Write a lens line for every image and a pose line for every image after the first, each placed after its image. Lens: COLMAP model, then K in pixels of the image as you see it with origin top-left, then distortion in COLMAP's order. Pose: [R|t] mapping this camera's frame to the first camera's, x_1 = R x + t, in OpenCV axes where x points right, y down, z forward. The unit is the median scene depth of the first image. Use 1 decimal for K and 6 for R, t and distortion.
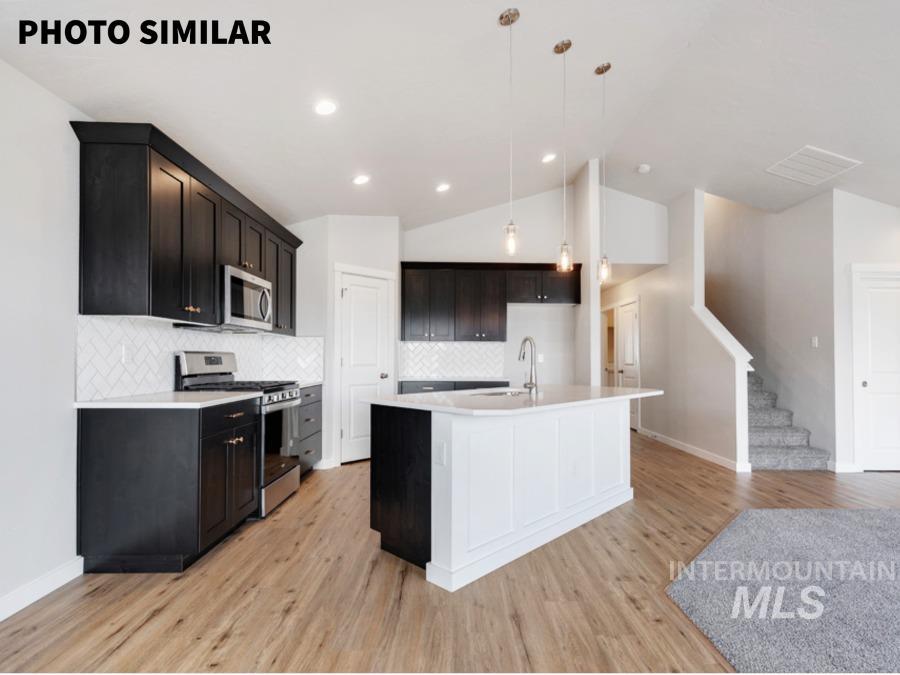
lens RADIAL K [[467.1, 0, 455.8], [0, 467.1, 345.9], [0, 0, 1]] dist [-0.005087, 0.000129]
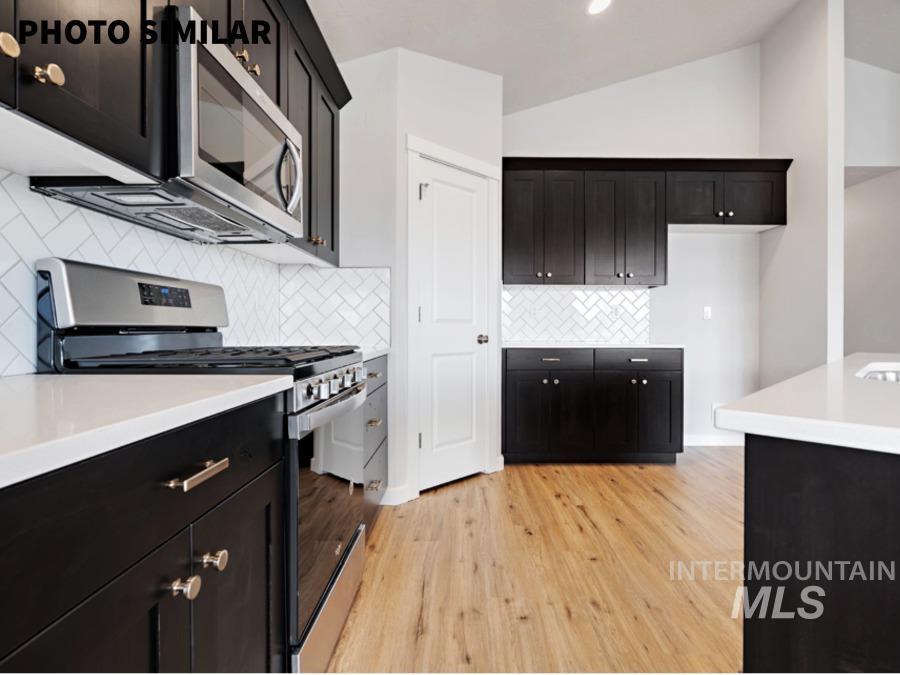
lens RADIAL K [[467.1, 0, 467.4], [0, 467.1, 323.9], [0, 0, 1]] dist [-0.005087, 0.000129]
pose [[0.999998, 0.000009, 0.001742, -0.192934], [-0.000045, 0.999788, 0.020585, 0.035856], [-0.001742, -0.020585, 0.999787, 0.444667]]
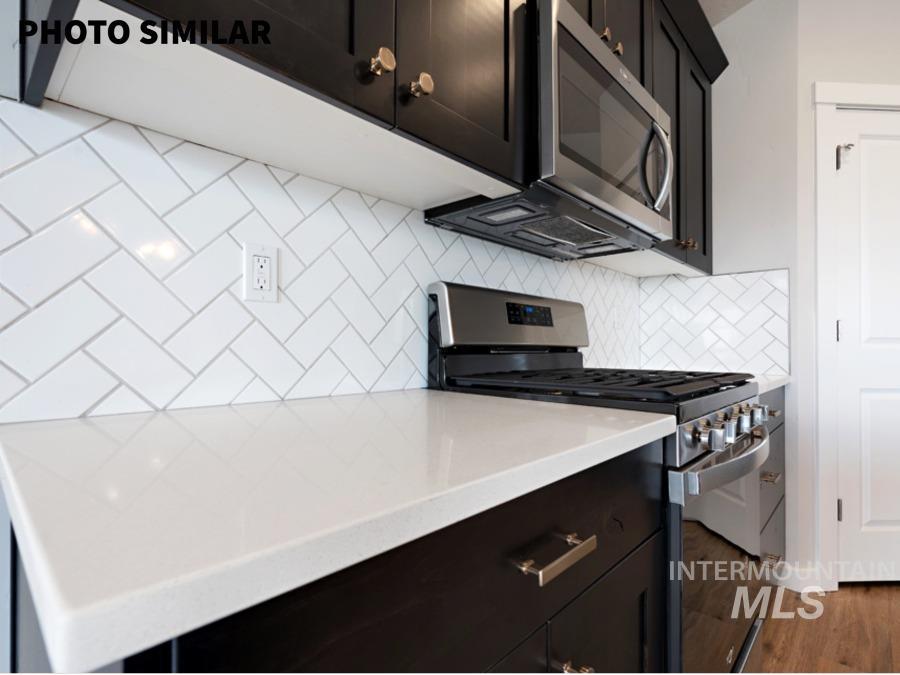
lens RADIAL K [[467.1, 0, 458.7], [0, 467.1, 337.0], [0, 0, 1]] dist [-0.005087, 0.000129]
pose [[0.740995, -0.005897, -0.671485, -0.223569], [0.010068, 0.999947, 0.002329, 0.036906], [0.671435, -0.008486, 0.741015, 0.498987]]
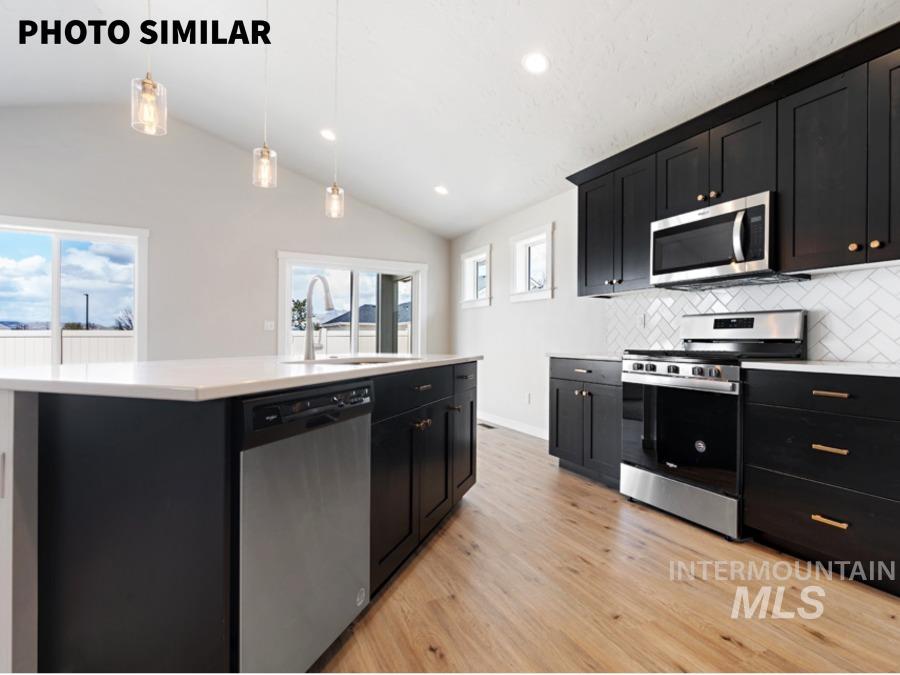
lens RADIAL K [[467.1, 0, 452.1], [0, 467.1, 341.3], [0, 0, 1]] dist [-0.005087, 0.000129]
pose [[-0.902911, -0.003503, -0.429813, 0.189853], [0.005409, 0.999795, -0.019512, 0.056460], [0.429794, -0.019942, -0.902707, 1.138263]]
